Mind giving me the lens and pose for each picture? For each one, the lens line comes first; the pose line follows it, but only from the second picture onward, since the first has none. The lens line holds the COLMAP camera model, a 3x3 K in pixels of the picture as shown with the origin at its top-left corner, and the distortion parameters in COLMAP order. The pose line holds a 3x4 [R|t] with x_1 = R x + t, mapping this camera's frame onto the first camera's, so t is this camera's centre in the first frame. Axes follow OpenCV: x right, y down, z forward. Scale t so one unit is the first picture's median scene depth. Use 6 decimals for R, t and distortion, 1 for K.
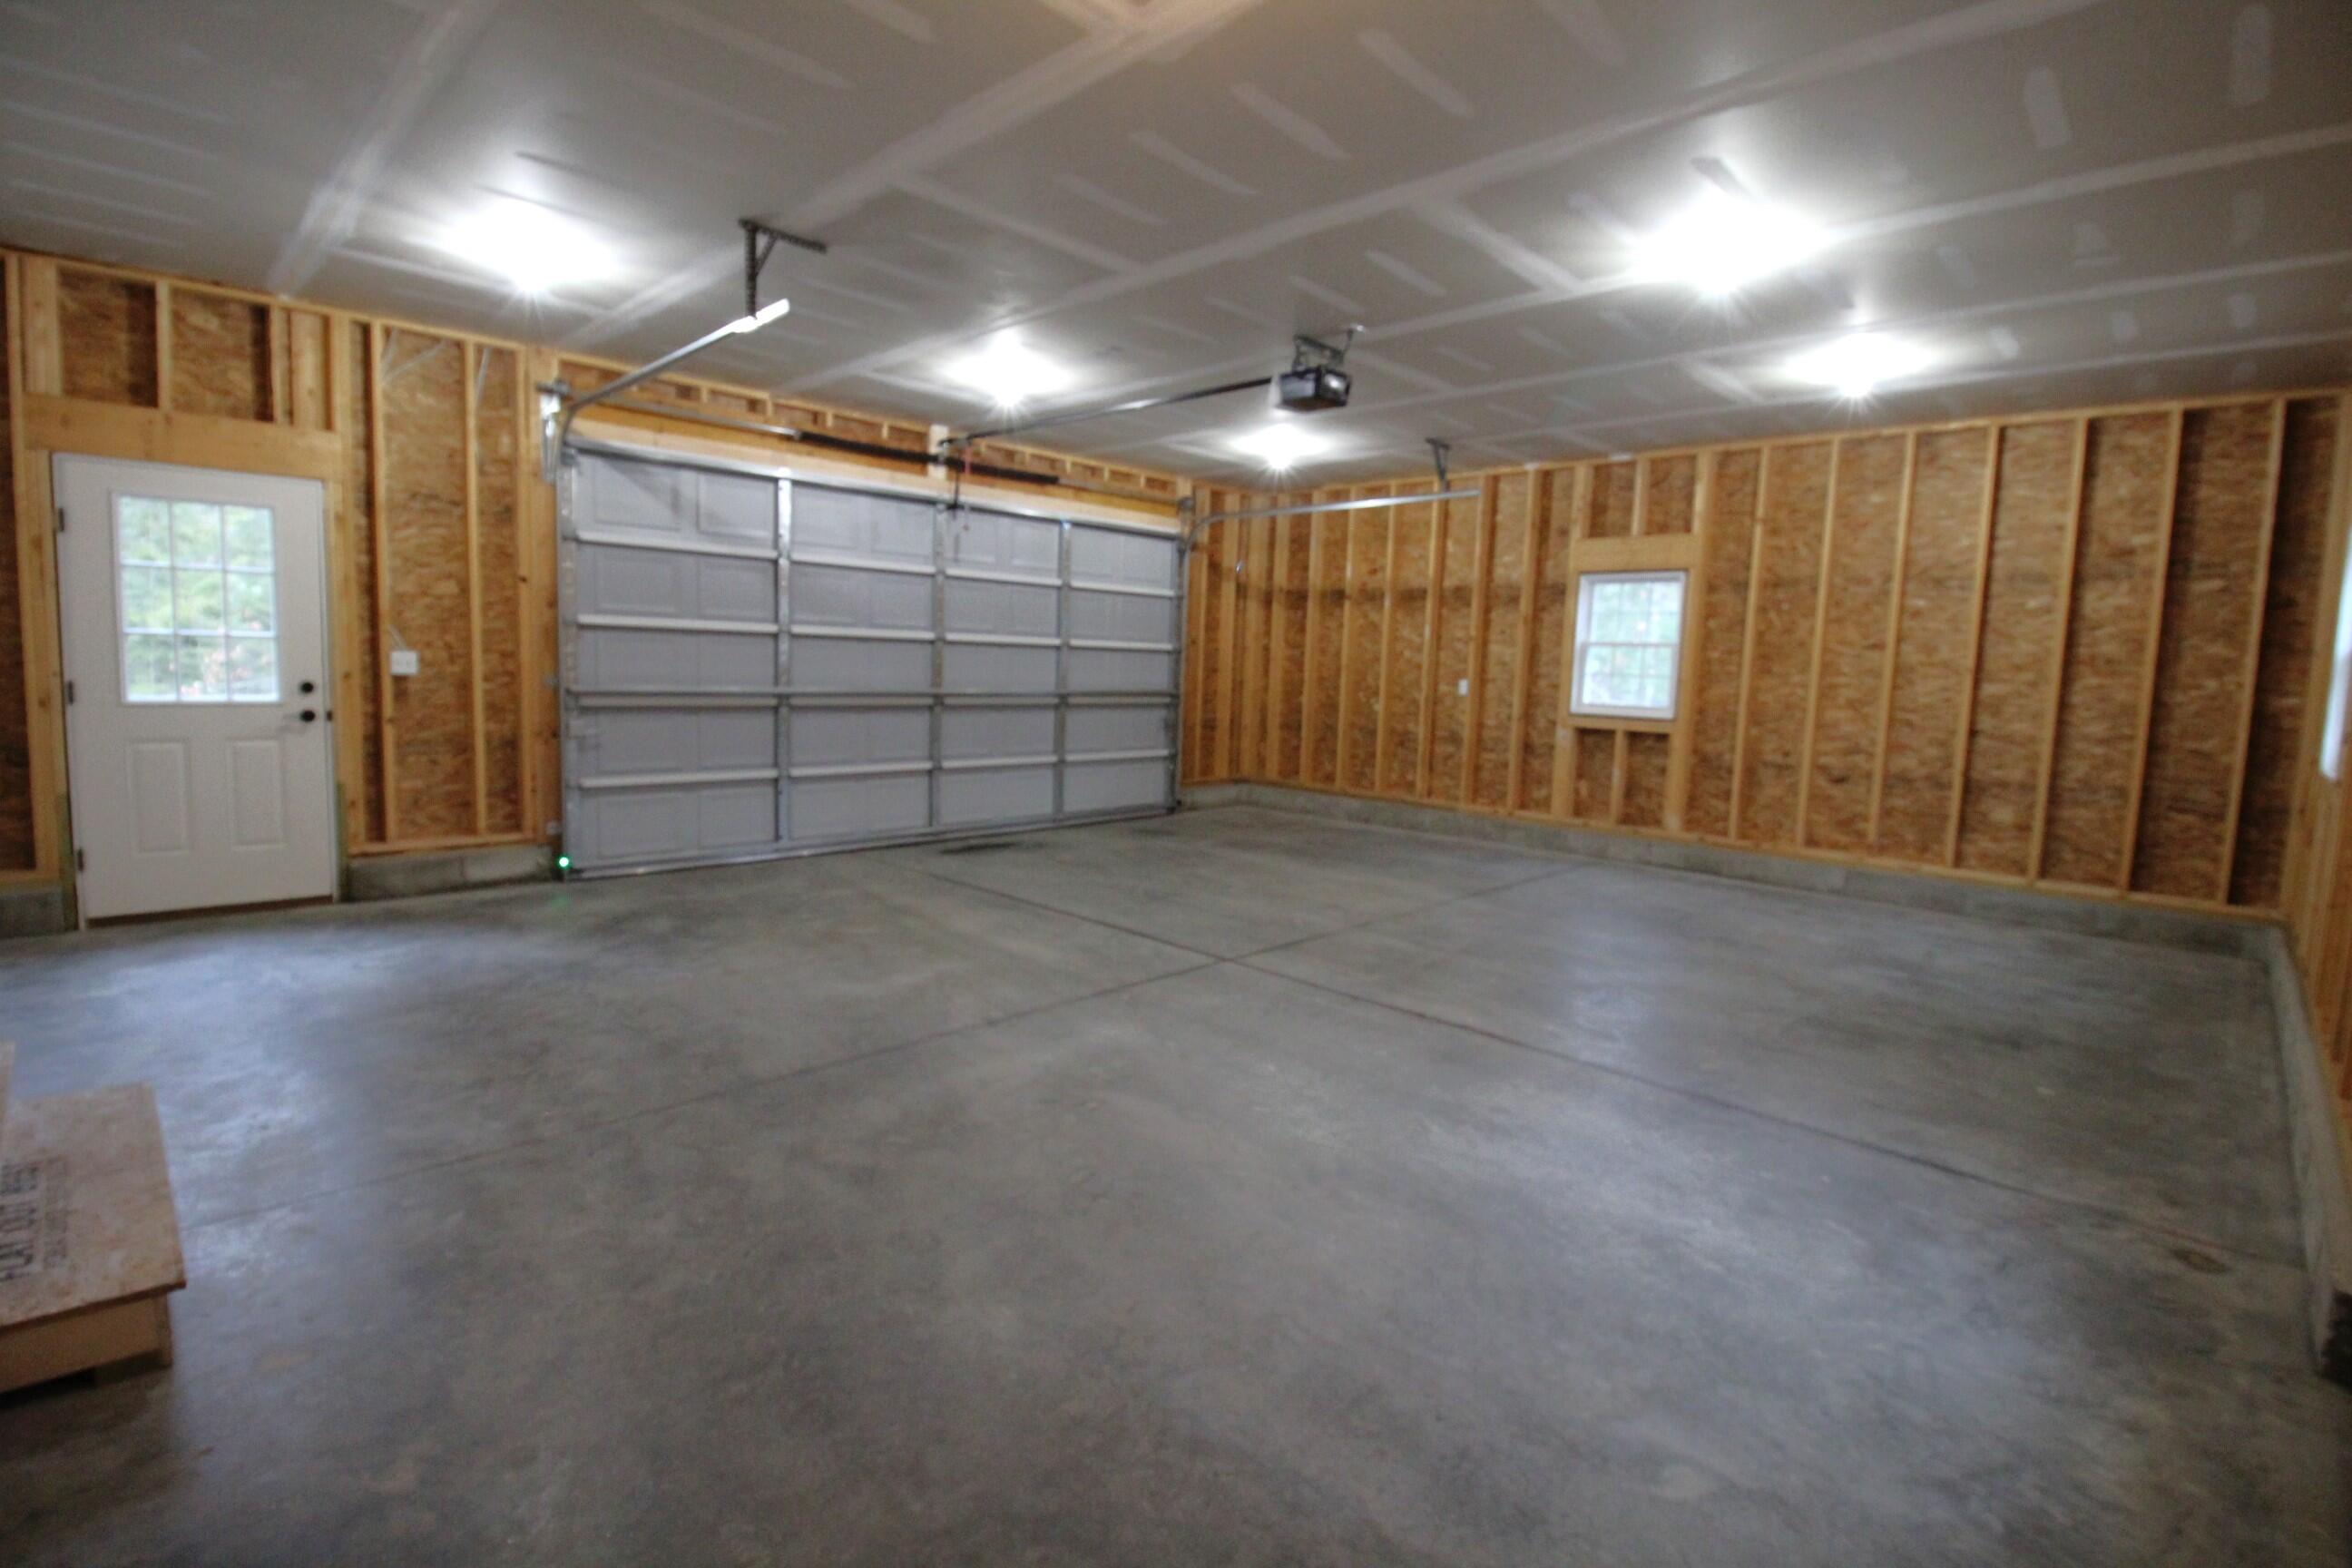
lens RADIAL K [[1081.1, 0, 1173.3], [0, 1081.1, 761.4], [0, 0, 1]] dist [-0.015245, 0.000004]
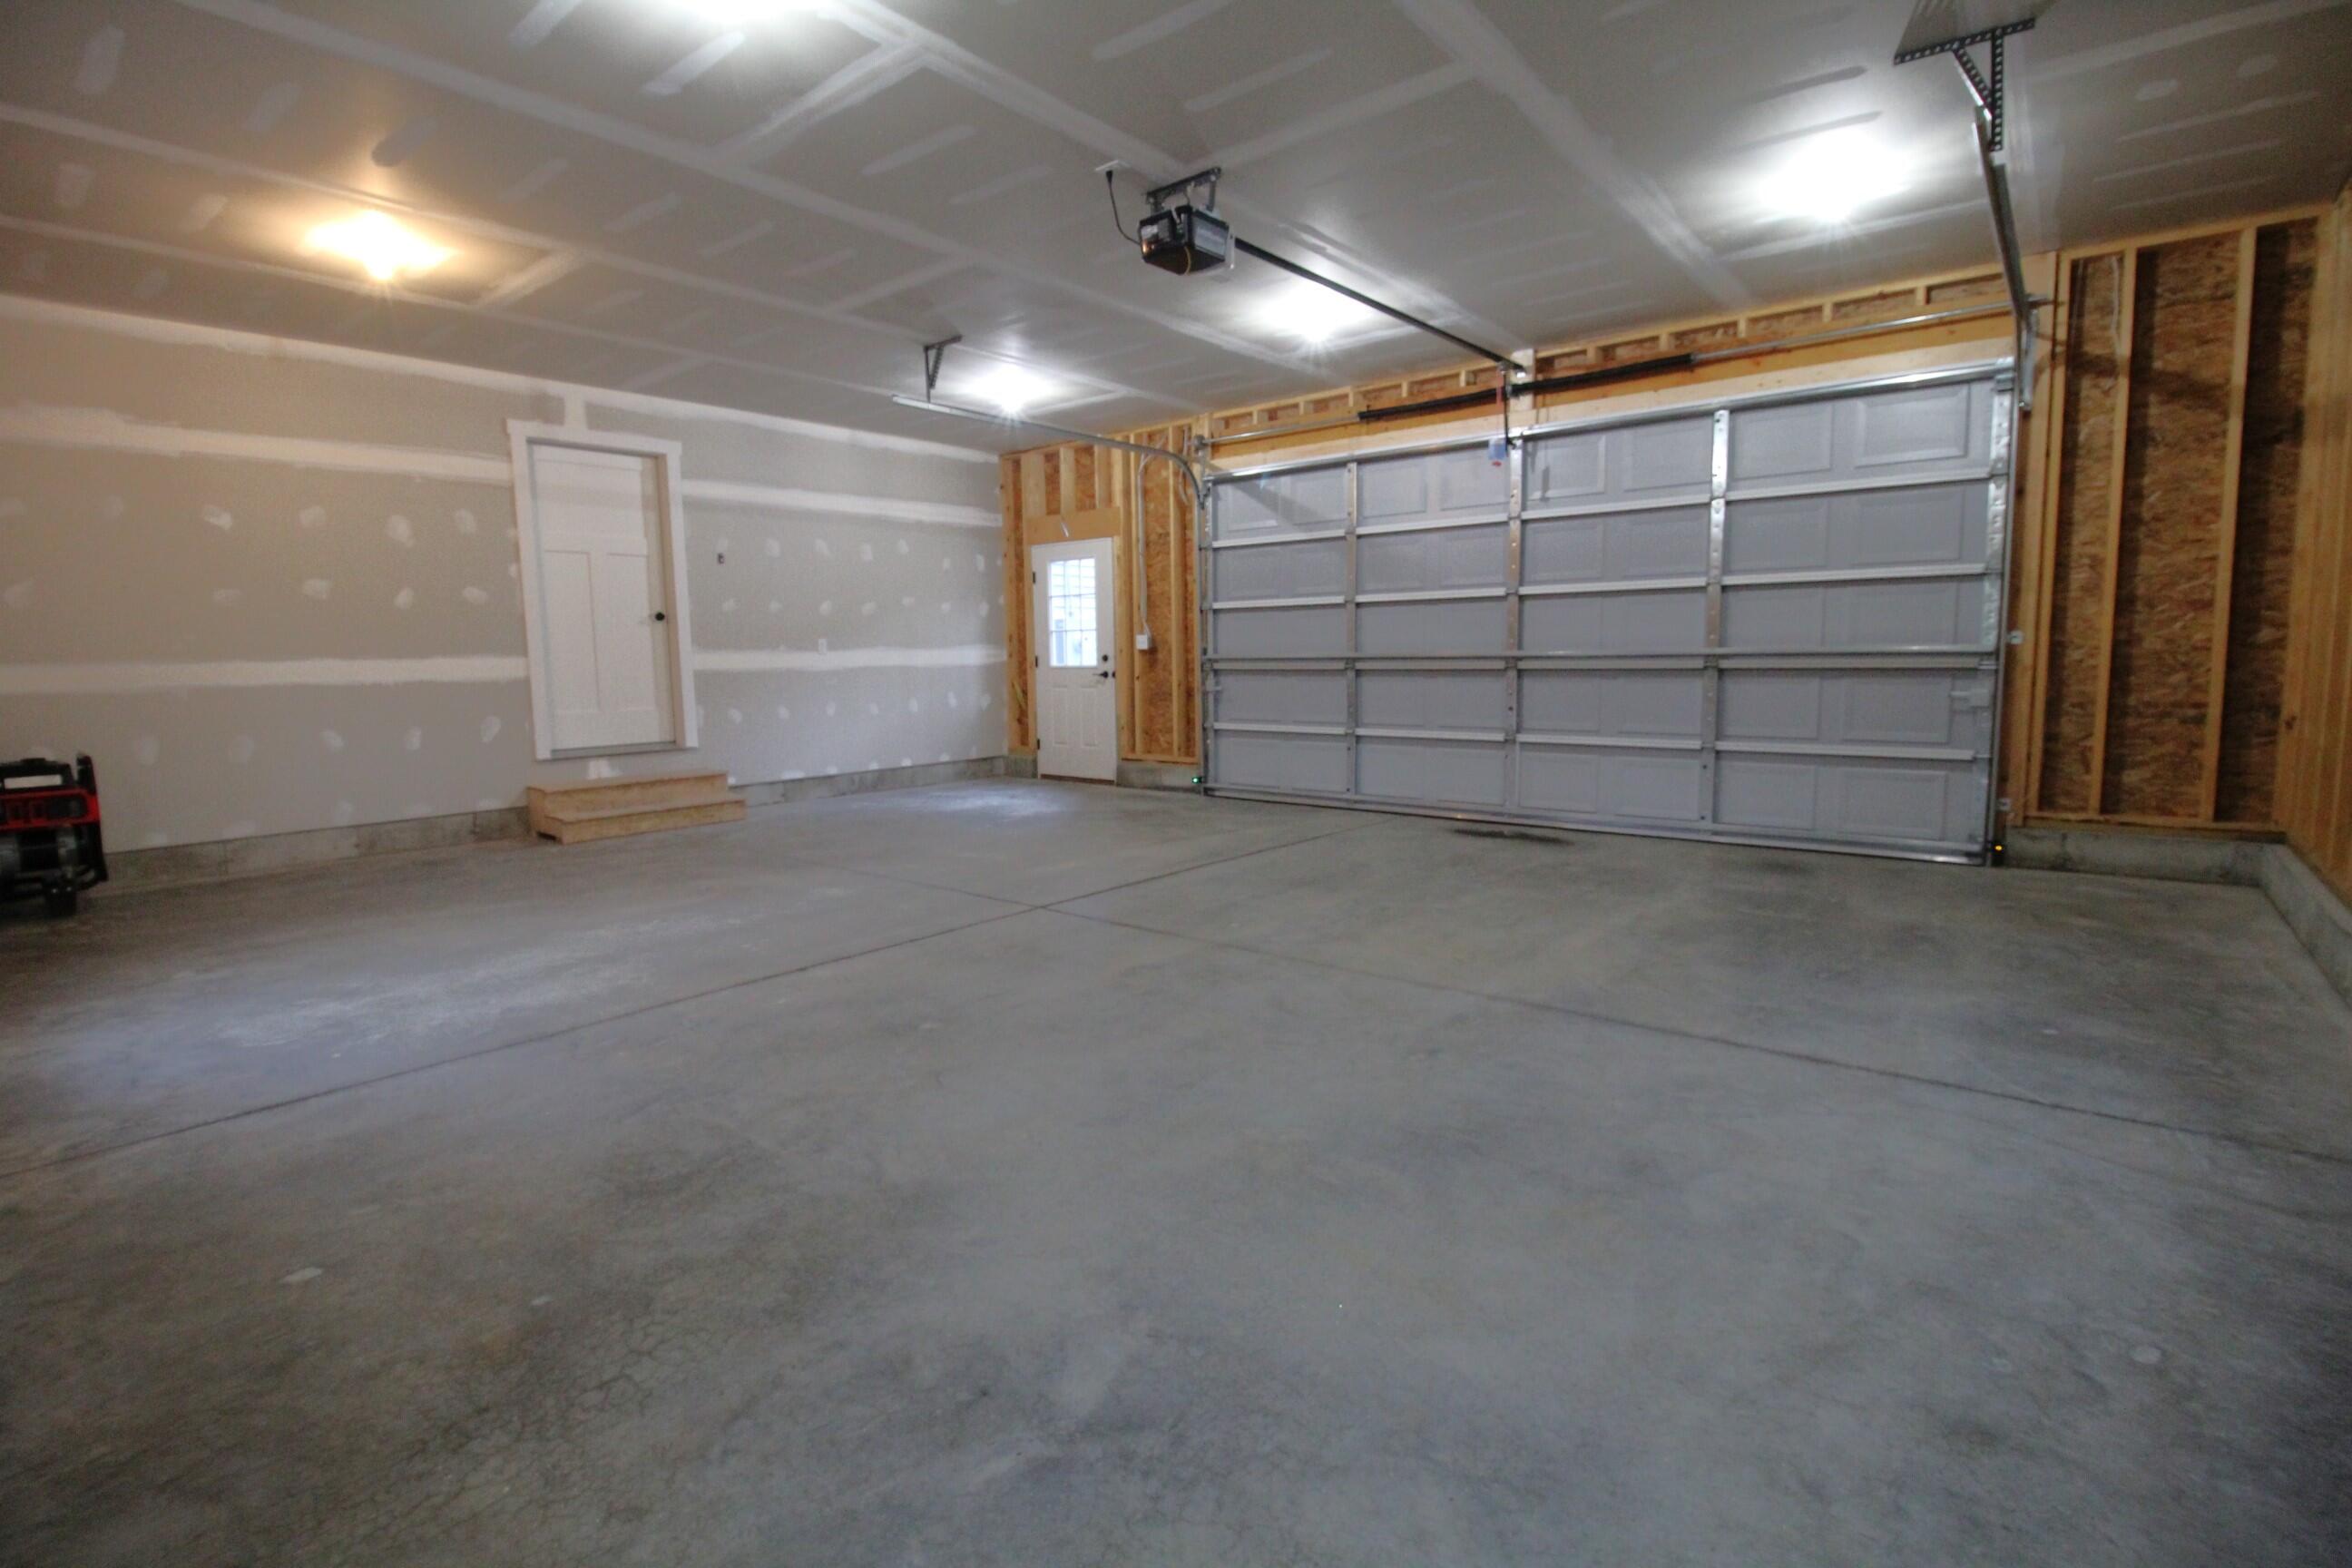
lens RADIAL K [[1094.6, 0, 1172.1], [0, 1094.6, 775.3], [0, 0, 1]] dist [-0.015096, -0.000097]
pose [[0.078095, 0.075726, -0.994066, 0.964727], [-0.074290, 0.994781, 0.069944, -0.012131], [0.994174, 0.068387, 0.083313, 0.963310]]
